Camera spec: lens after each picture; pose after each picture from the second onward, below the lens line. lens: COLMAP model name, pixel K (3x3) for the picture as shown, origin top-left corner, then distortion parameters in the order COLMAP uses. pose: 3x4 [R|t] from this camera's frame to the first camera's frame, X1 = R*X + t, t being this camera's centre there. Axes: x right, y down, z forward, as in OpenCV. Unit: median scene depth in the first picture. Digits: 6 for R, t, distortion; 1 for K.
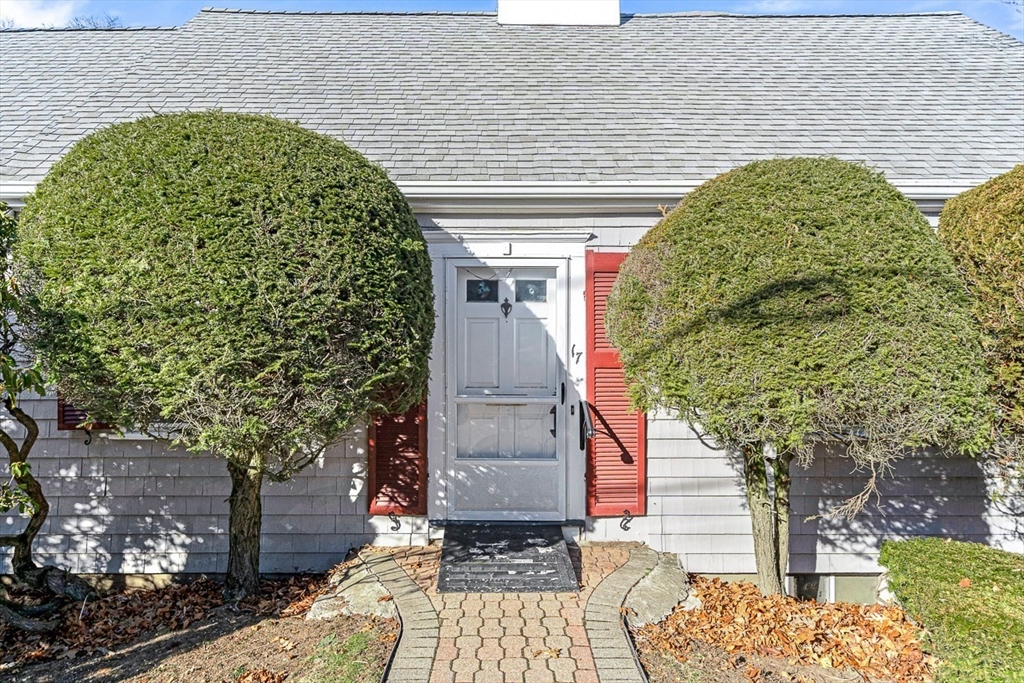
lens RADIAL K [[625.4, 0, 510.8], [0, 625.4, 338.1], [0, 0, 1]] dist [-0.007929, -0.000574]
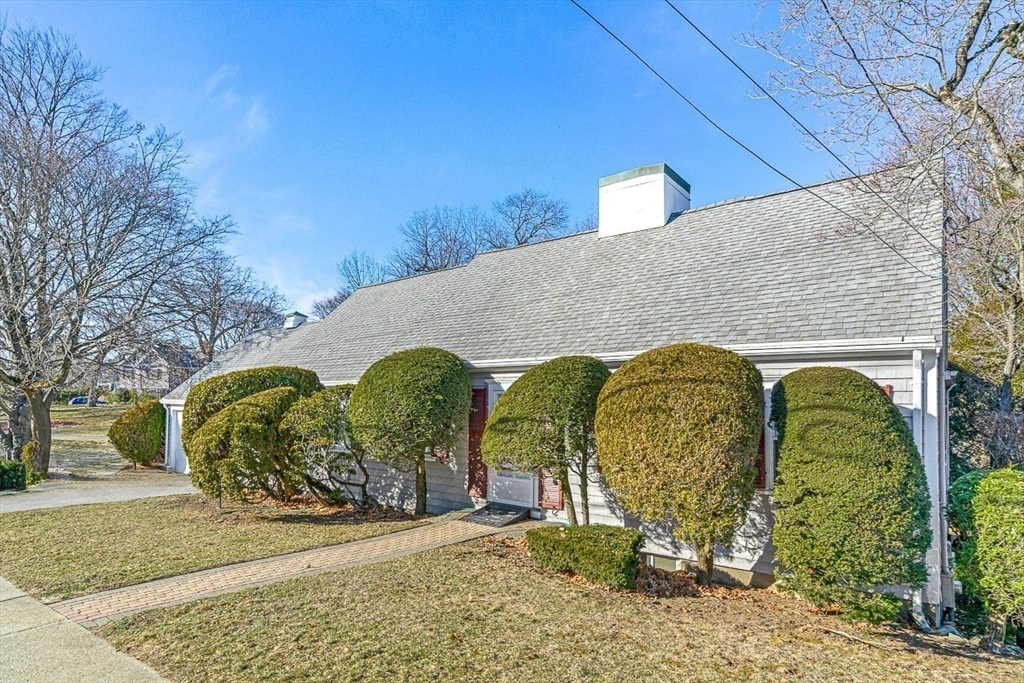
lens RADIAL K [[636.4, 0, 512.1], [0, 636.4, 343.1], [0, 0, 1]] dist [0.000236, -0.000041]
pose [[0.756482, -0.053256, -0.651843, 1.557805], [0.009434, 0.997464, -0.070545, -0.138570], [0.653947, 0.047217, 0.755066, -0.803162]]
